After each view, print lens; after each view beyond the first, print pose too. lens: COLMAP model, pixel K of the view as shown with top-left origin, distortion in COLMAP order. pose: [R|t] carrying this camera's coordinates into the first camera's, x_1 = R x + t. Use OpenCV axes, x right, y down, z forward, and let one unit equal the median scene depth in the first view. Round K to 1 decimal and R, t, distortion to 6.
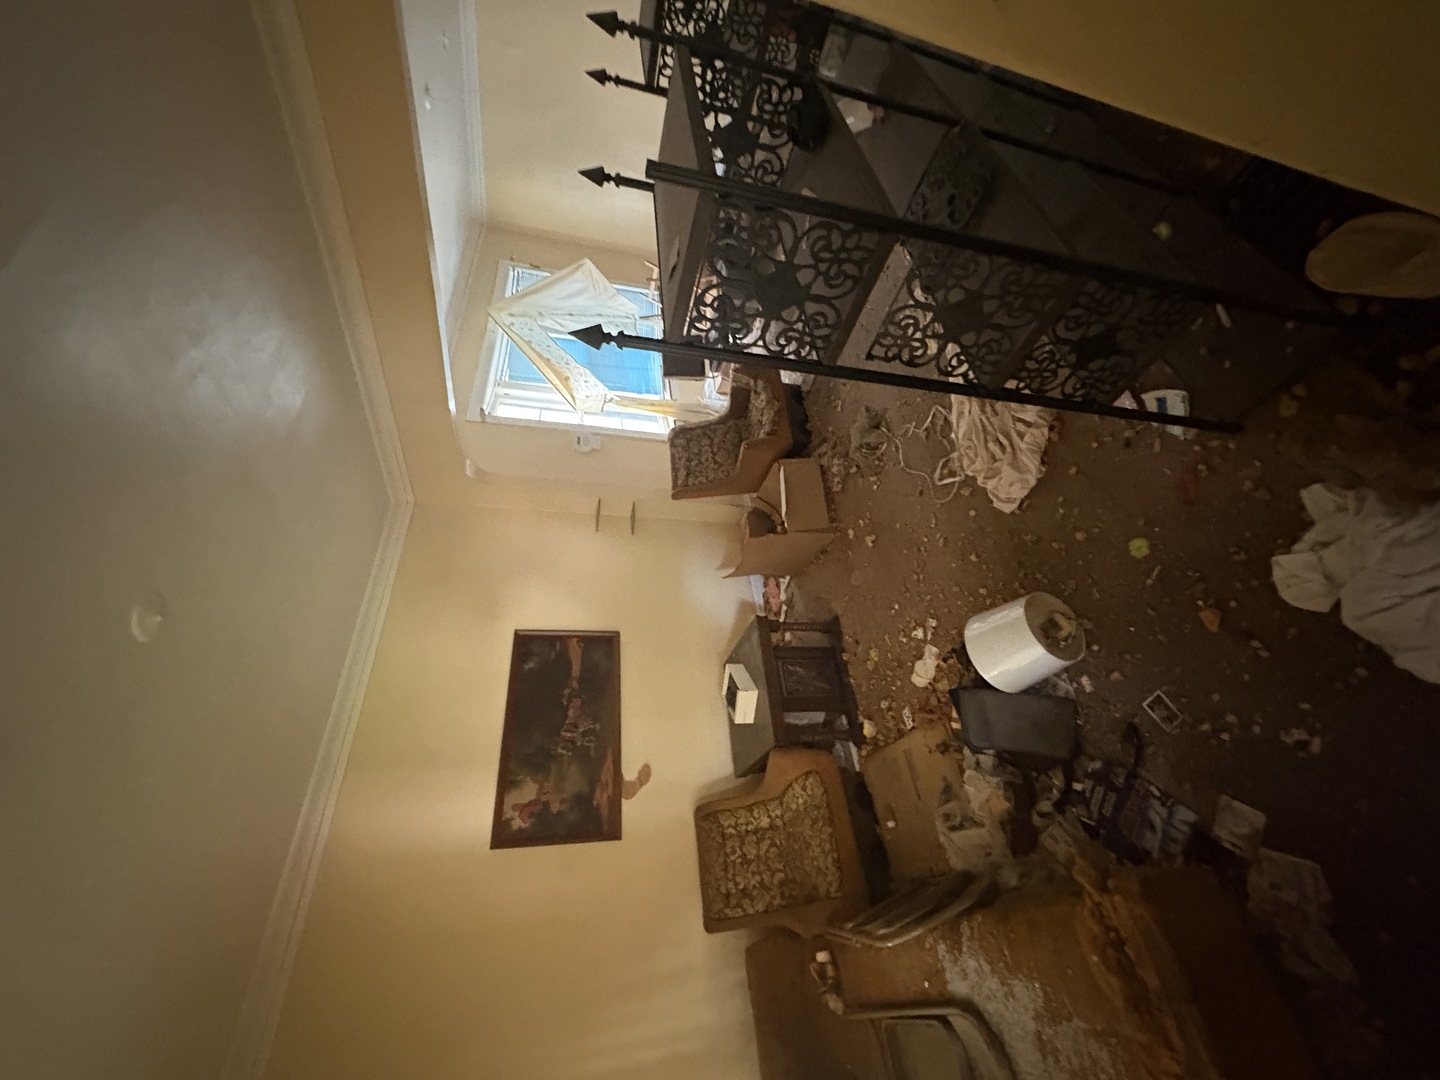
lens RADIAL K [[576.6, 0, 719.7], [0, 576.6, 540.3], [0, 0, 1]] dist [0.001524, -0.000174]
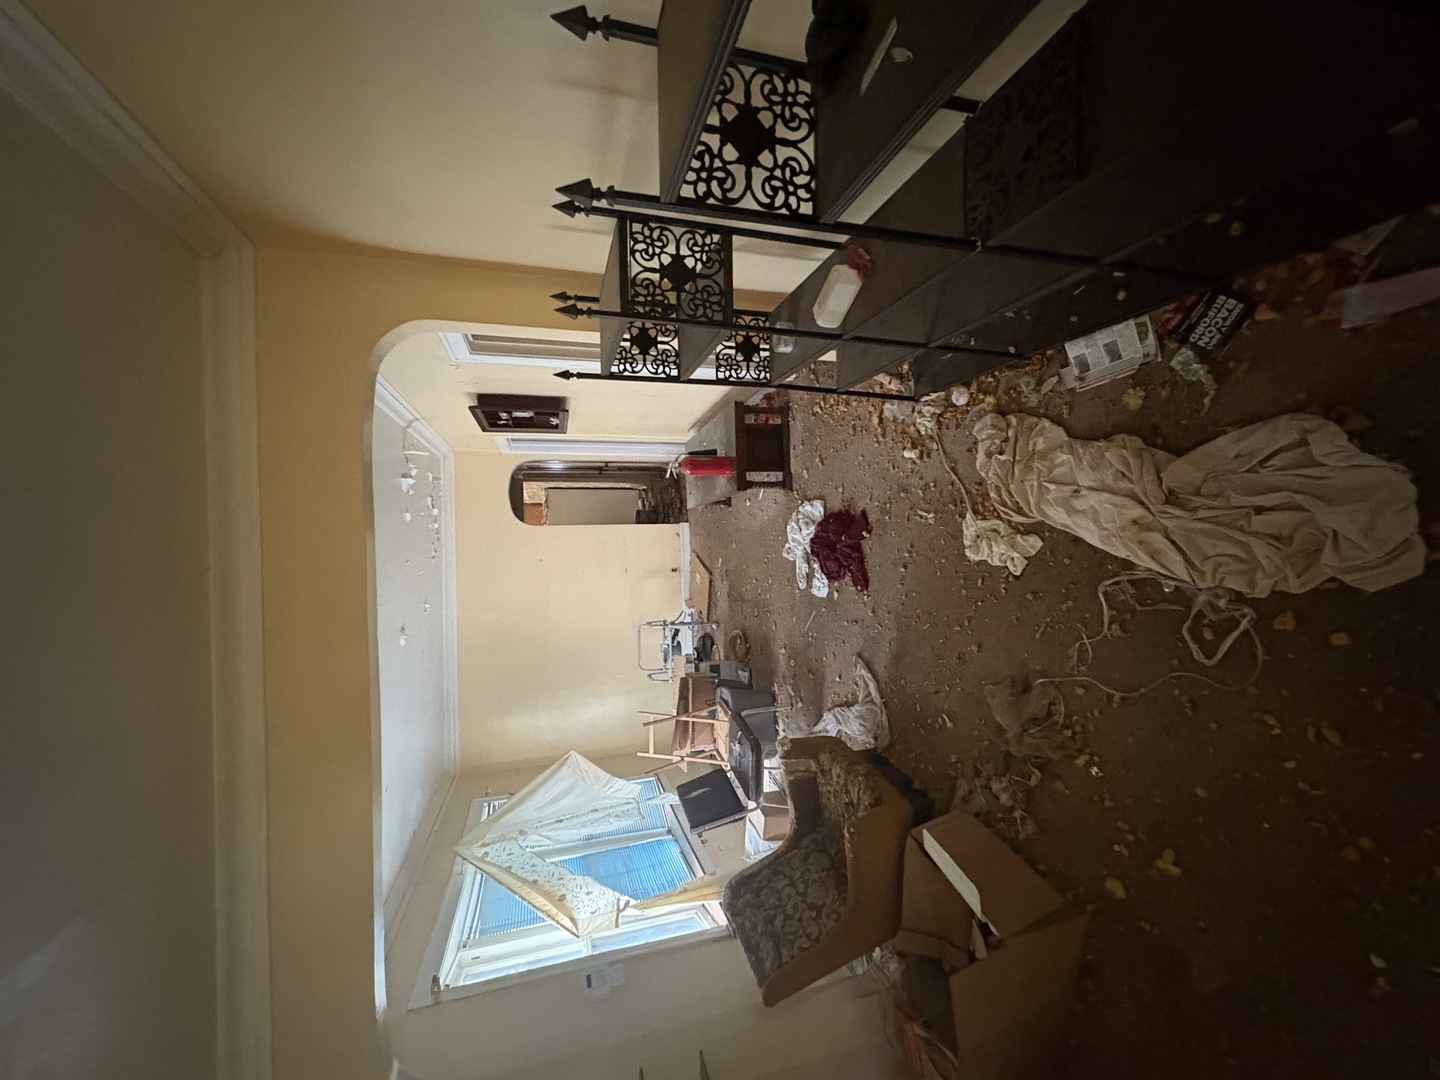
lens RADIAL K [[576.6, 0, 719.5], [0, 576.6, 540.2], [0, 0, 1]] dist [0.001524, -0.000174]
pose [[0.948704, -0.273105, 0.159297, -0.084323], [0.295985, 0.590048, -0.751157, 0.065509], [0.111152, 0.759775, 0.640615, 0.262902]]
